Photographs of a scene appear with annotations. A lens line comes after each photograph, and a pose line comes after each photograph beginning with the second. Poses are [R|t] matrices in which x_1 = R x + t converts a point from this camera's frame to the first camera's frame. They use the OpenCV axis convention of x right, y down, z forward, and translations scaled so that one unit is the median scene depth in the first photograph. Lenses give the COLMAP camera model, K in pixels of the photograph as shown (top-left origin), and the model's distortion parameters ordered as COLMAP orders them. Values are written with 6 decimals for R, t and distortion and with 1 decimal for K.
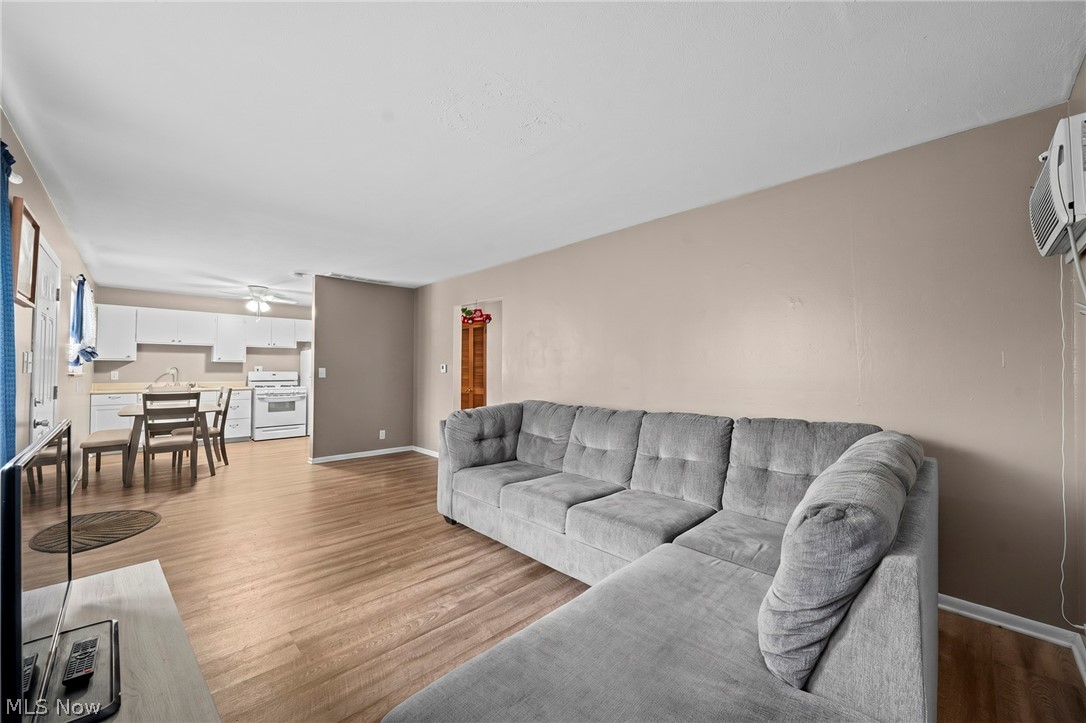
lens RADIAL K [[417.4, 0, 541.6], [0, 417.4, 362.7], [0, 0, 1]] dist [-0.001368, -0.000175]
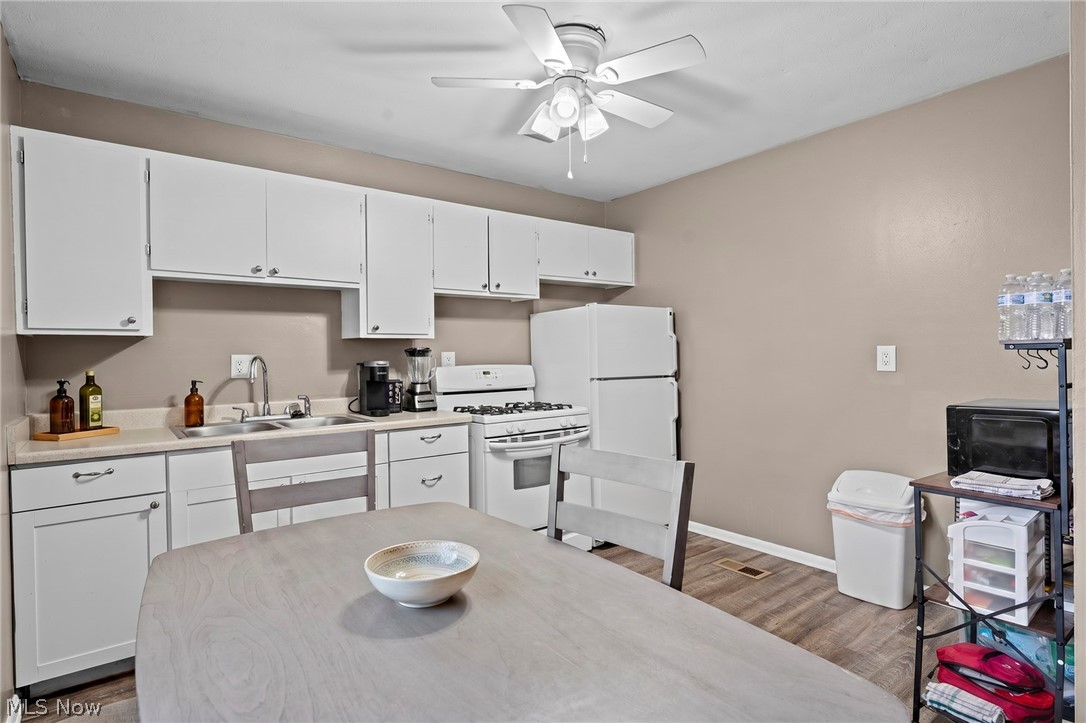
lens RADIAL K [[580.7, 0, 544.2], [0, 580.7, 360.2], [0, 0, 1]] dist [-0.000400, -0.000573]
pose [[0.993892, -0.012351, -0.109667, -0.584480], [0.015466, 0.999499, 0.027599, 0.004393], [0.109271, -0.029126, 0.993585, 0.557446]]
